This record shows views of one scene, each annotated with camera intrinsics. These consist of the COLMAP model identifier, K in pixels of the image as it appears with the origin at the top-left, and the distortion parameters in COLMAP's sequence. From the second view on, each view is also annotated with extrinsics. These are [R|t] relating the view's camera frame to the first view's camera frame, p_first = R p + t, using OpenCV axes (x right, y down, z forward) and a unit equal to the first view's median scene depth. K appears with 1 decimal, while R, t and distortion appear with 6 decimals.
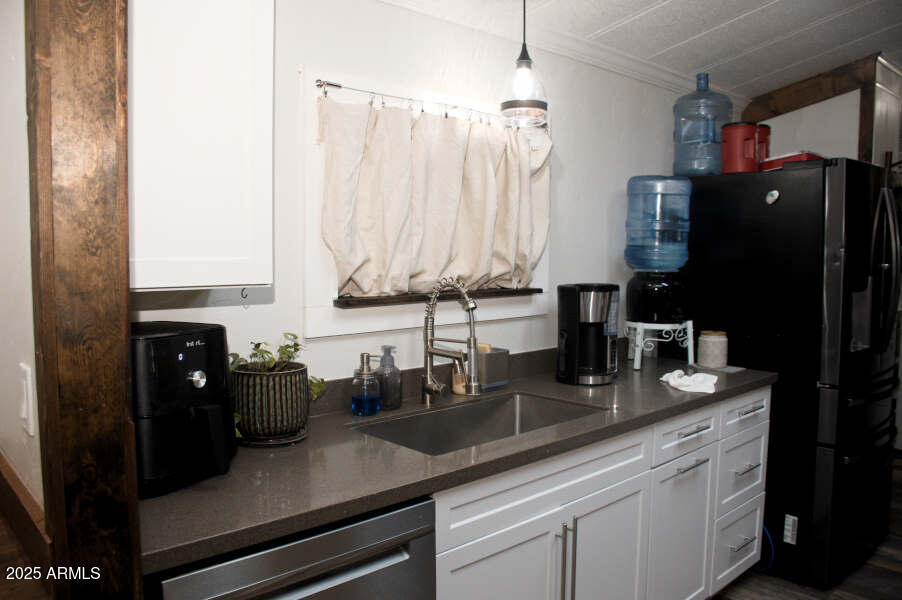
lens RADIAL K [[703.5, 0, 451.0], [0, 703.5, 300.0], [0, 0, 1]] dist [-0.003975, -0.000008]
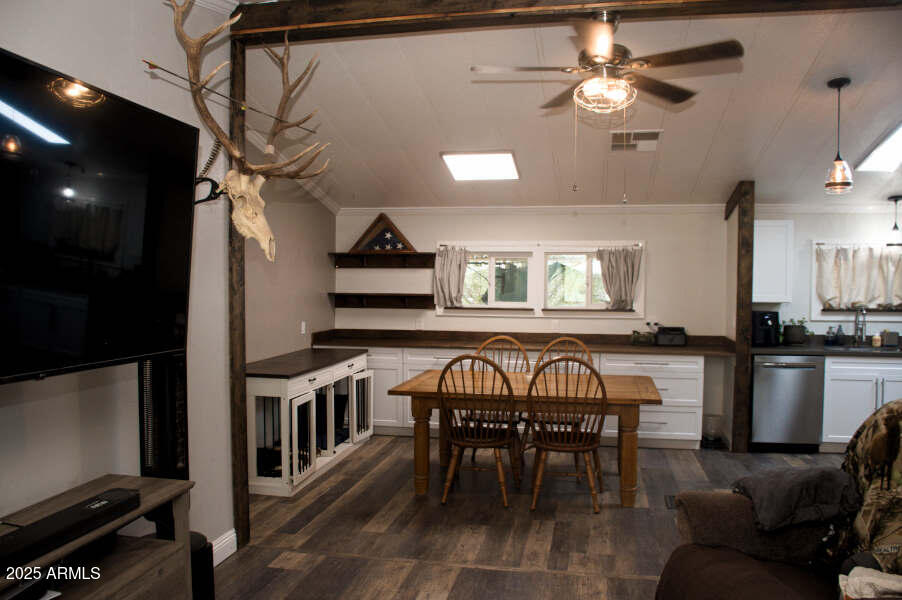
lens RADIAL K [[706.5, 0, 451.4], [0, 706.5, 314.1], [0, 0, 1]] dist [-0.089201, 0.003937]
pose [[0.577710, 0.043825, -0.815065, 1.336573], [-0.062872, 0.997980, 0.009097, 0.093761], [0.813817, 0.045989, 0.579298, -2.061809]]
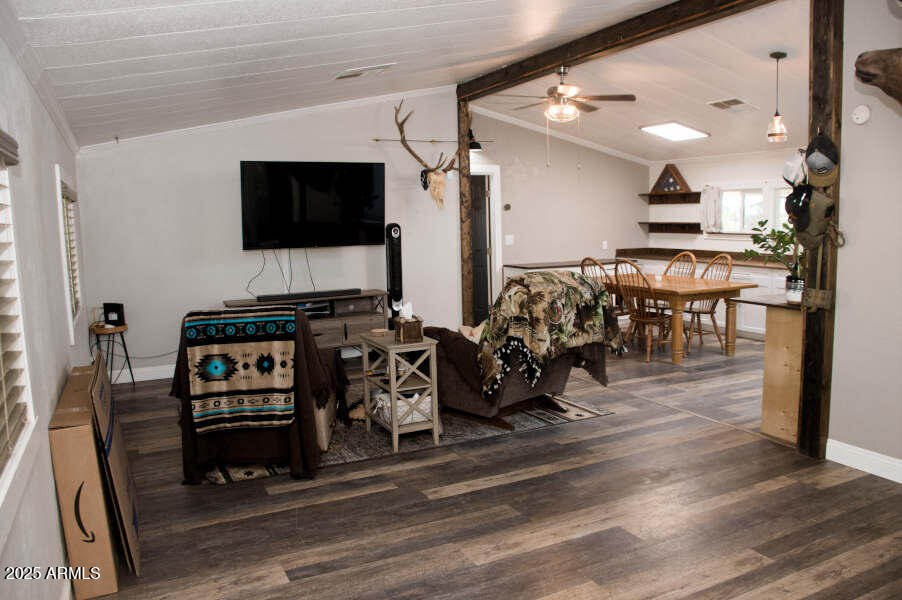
lens RADIAL K [[689.2, 0, 451.0], [0, 689.2, 300.0], [0, 0, 1]] dist [-0.102813, 0.004070]
pose [[-0.294893, 0.121655, -0.947754, 3.107068], [-0.048508, 0.988677, 0.142001, -0.010661], [0.954298, 0.087849, -0.285652, -0.478301]]
